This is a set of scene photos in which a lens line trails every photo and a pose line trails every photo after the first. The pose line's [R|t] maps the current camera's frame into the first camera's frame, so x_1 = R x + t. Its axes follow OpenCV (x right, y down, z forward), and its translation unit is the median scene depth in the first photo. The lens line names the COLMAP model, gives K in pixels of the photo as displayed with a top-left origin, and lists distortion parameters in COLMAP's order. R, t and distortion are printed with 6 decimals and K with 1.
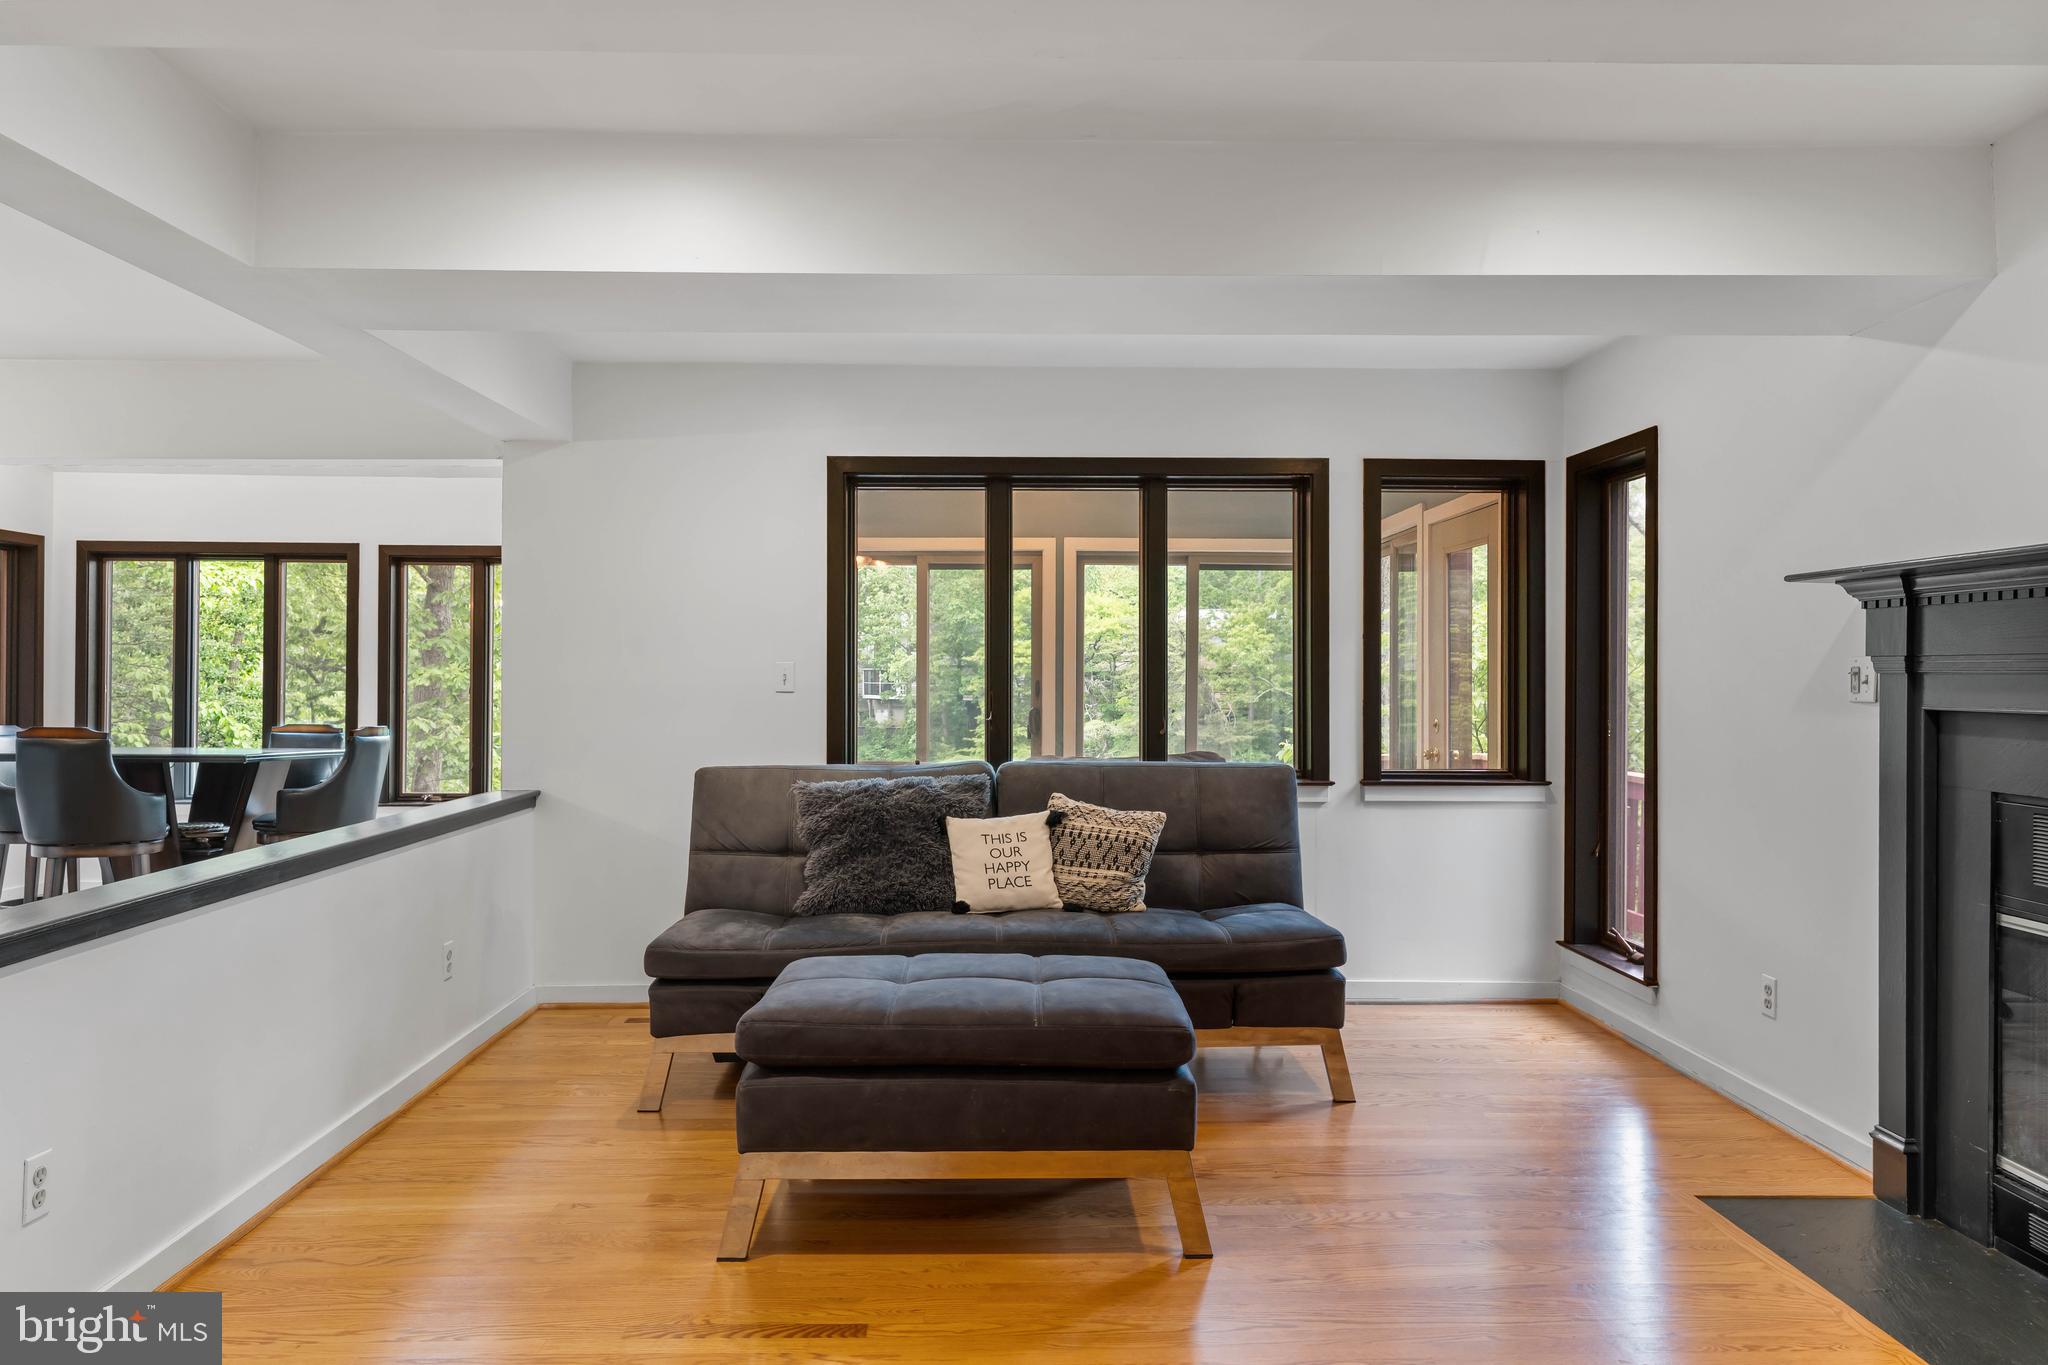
lens RADIAL K [[1409.3, 0, 1024.3], [0, 1409.3, 681.5], [0, 0, 1]] dist [-0.002061, 0.008099]
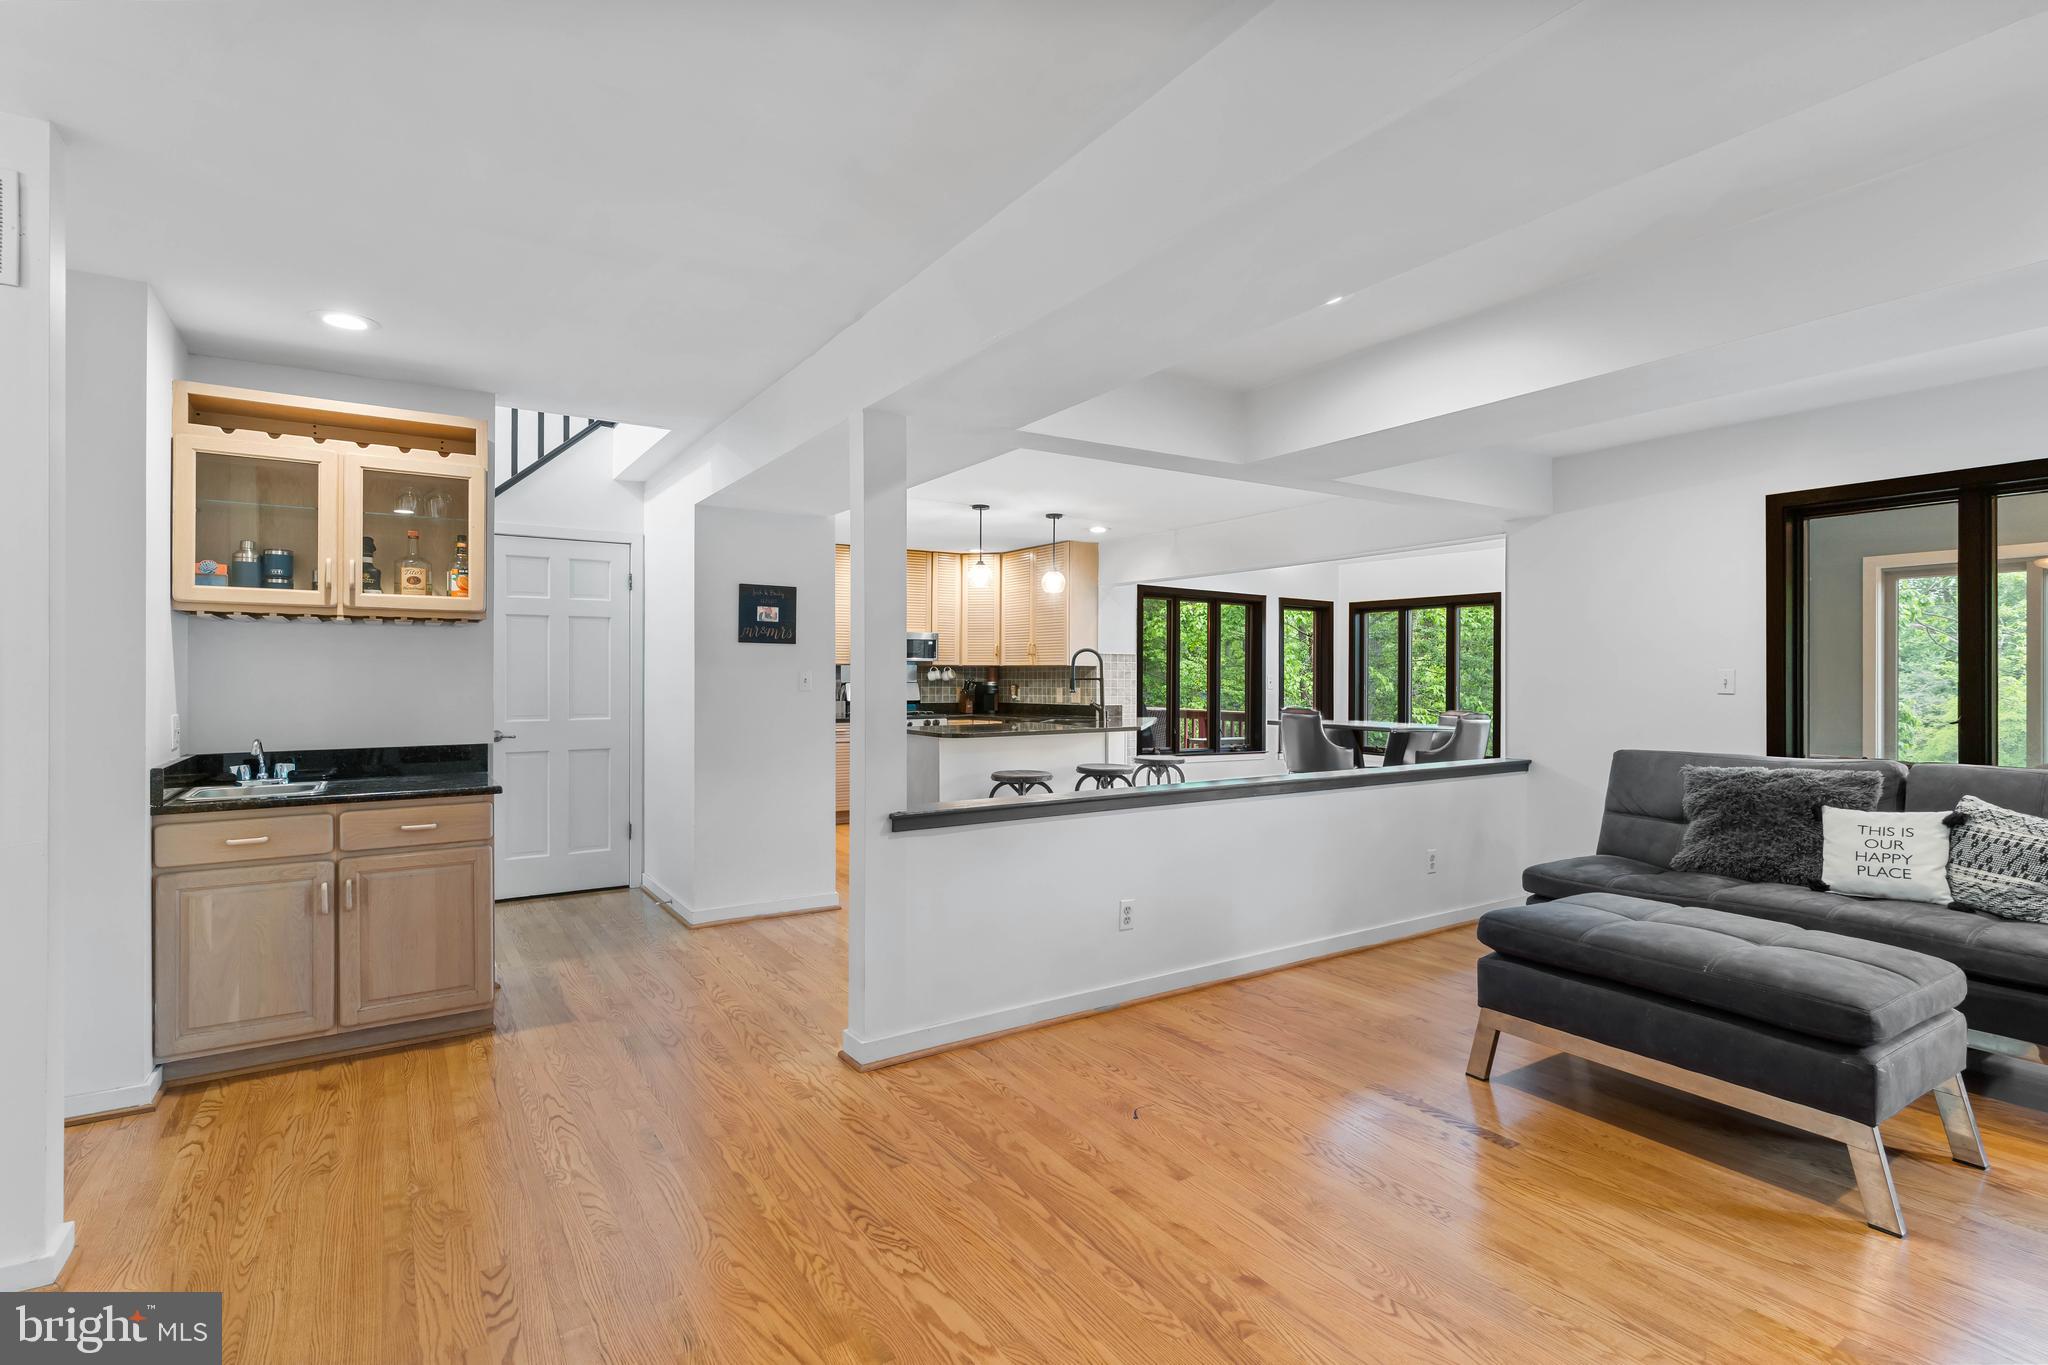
lens RADIAL K [[970.0, 0, 1025.1], [0, 970.0, 671.7], [0, 0, 1]] dist [-0.000325, 0.000858]
pose [[0.523843, -0.005442, -0.851797, 0.275940], [-0.004205, 0.999951, -0.008974, -0.002328], [0.851804, 0.008283, 0.523795, 0.042220]]
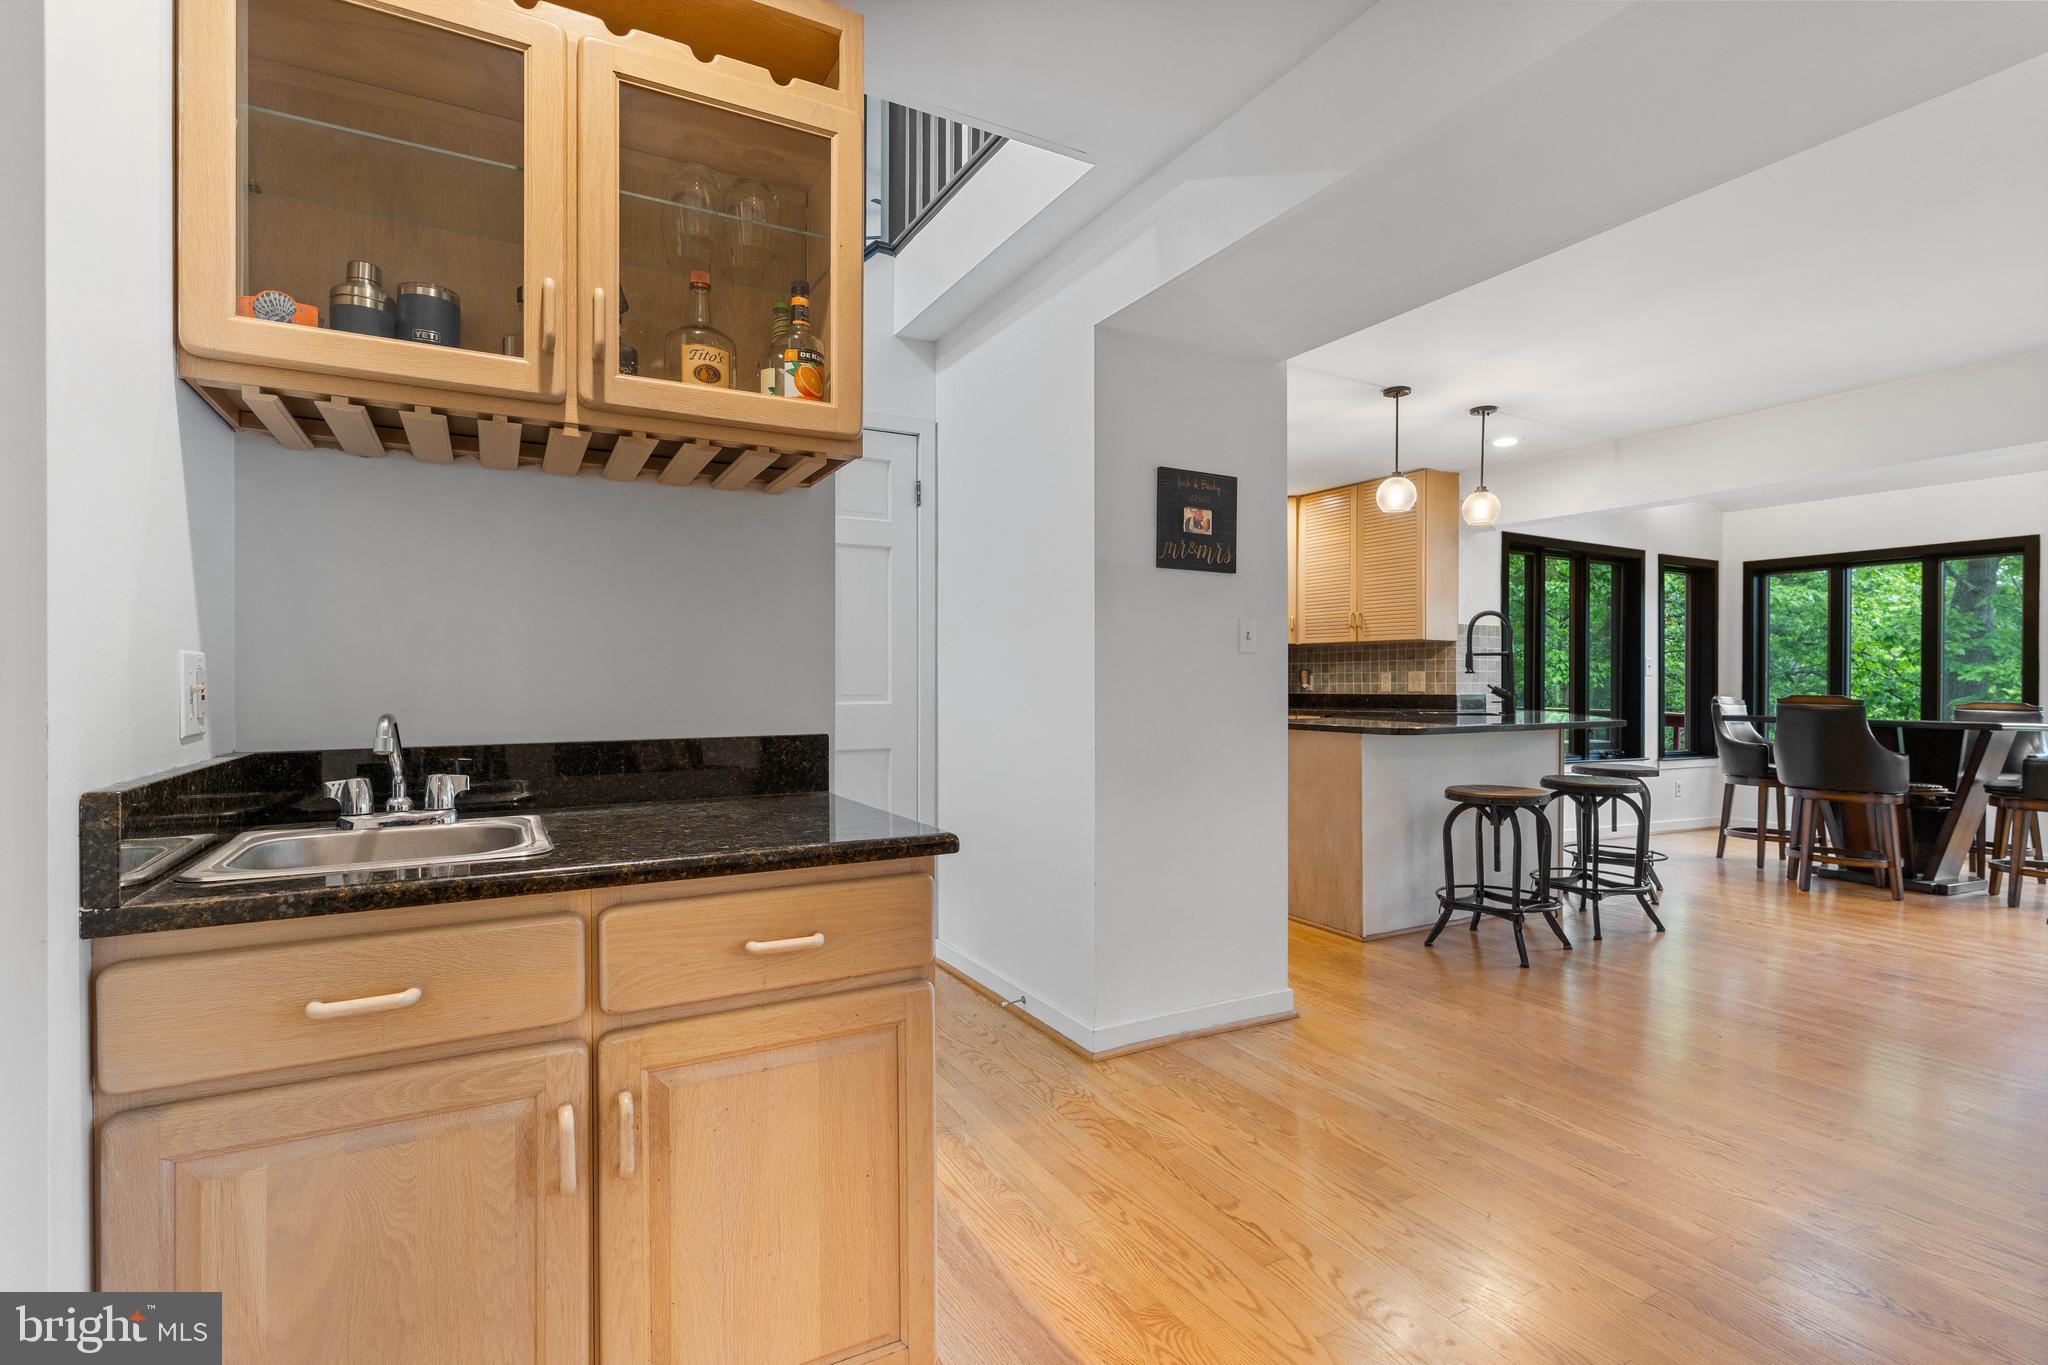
lens RADIAL K [[970.0, 0, 1022.1], [0, 970.0, 683.7], [0, 0, 1]] dist [-0.000325, 0.000858]
pose [[0.450837, 0.001518, -0.892605, -0.309310], [-0.005058, 0.999987, -0.000854, 0.034855], [0.892592, 0.004900, 0.450839, -0.029310]]
